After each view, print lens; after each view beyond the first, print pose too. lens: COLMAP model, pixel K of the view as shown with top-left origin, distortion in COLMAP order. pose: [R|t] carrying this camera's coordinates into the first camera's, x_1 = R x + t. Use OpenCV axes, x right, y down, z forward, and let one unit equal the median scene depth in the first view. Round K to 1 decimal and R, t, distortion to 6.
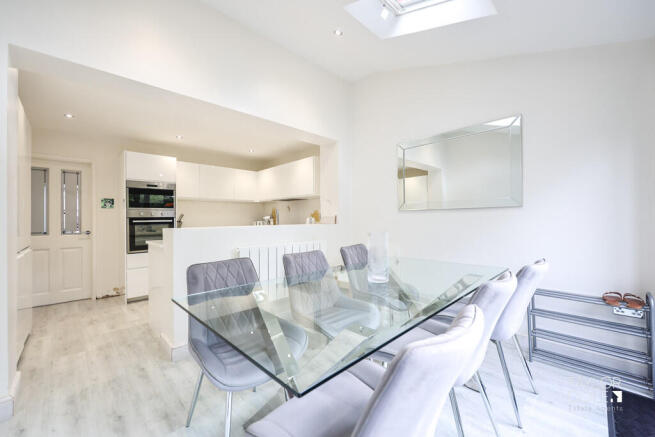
lens RADIAL K [[266.7, 0, 328.5], [0, 266.7, 218.2], [0, 0, 1]] dist [-0.001342, -0.000724]
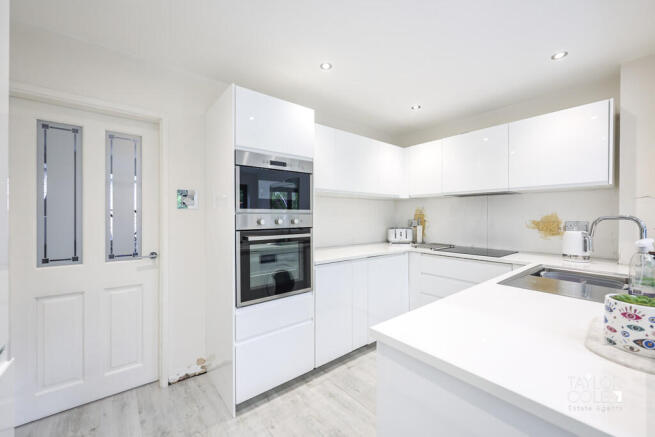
lens RADIAL K [[266.7, 0, 327.9], [0, 266.7, 218.3], [0, 0, 1]] dist [-0.001342, -0.000724]
pose [[0.995014, 0.007648, -0.099440, -0.517725], [-0.006944, 0.999948, 0.007421, -0.025804], [0.099492, -0.006693, 0.995016, 0.521070]]
